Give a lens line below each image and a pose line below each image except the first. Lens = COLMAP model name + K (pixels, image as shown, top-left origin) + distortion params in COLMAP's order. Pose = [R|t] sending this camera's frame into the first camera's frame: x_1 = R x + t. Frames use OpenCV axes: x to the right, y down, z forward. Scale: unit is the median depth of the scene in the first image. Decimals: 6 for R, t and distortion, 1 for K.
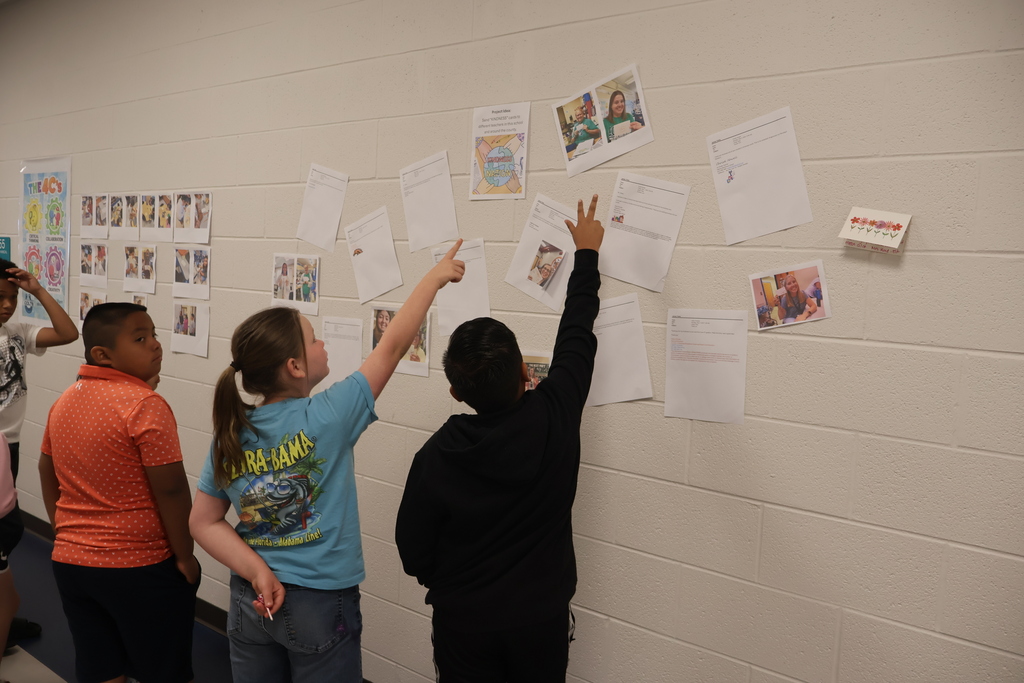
lens RADIAL K [[838.8, 0, 512.1], [0, 838.8, 340.1], [0, 0, 1]] dist [-0.031072, -0.002462]
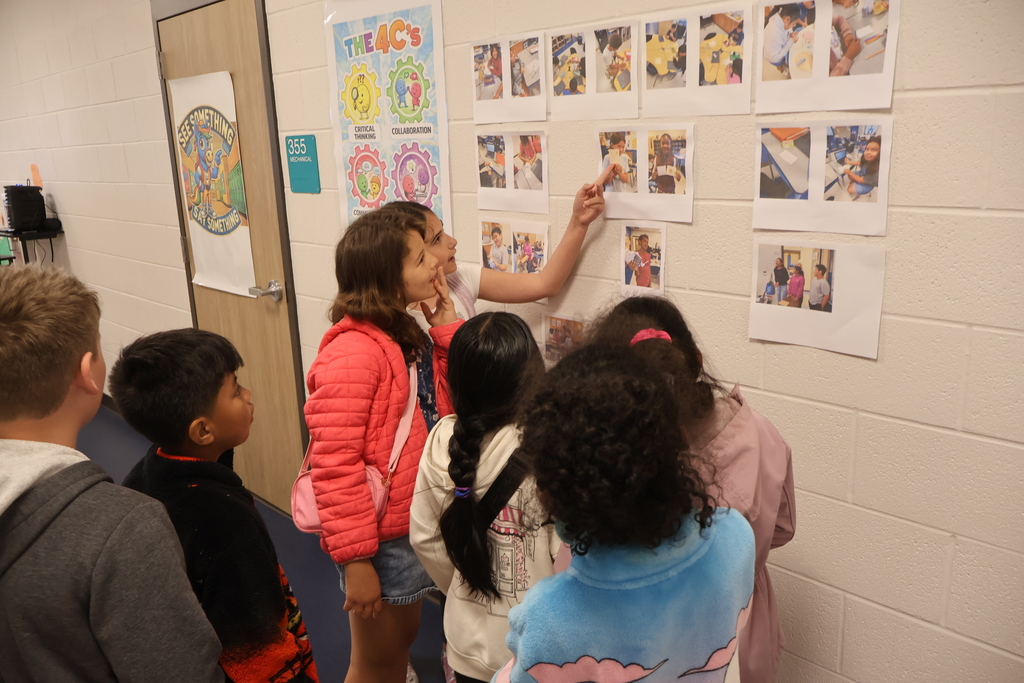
lens RADIAL K [[838.8, 0, 511.9], [0, 838.8, 343.8], [0, 0, 1]] dist [-0.031072, -0.002462]
pose [[0.984105, -0.053383, -0.169376, -0.442431], [0.081477, 0.983169, 0.163525, -0.073360], [0.157796, -0.174726, 0.971891, 0.468901]]
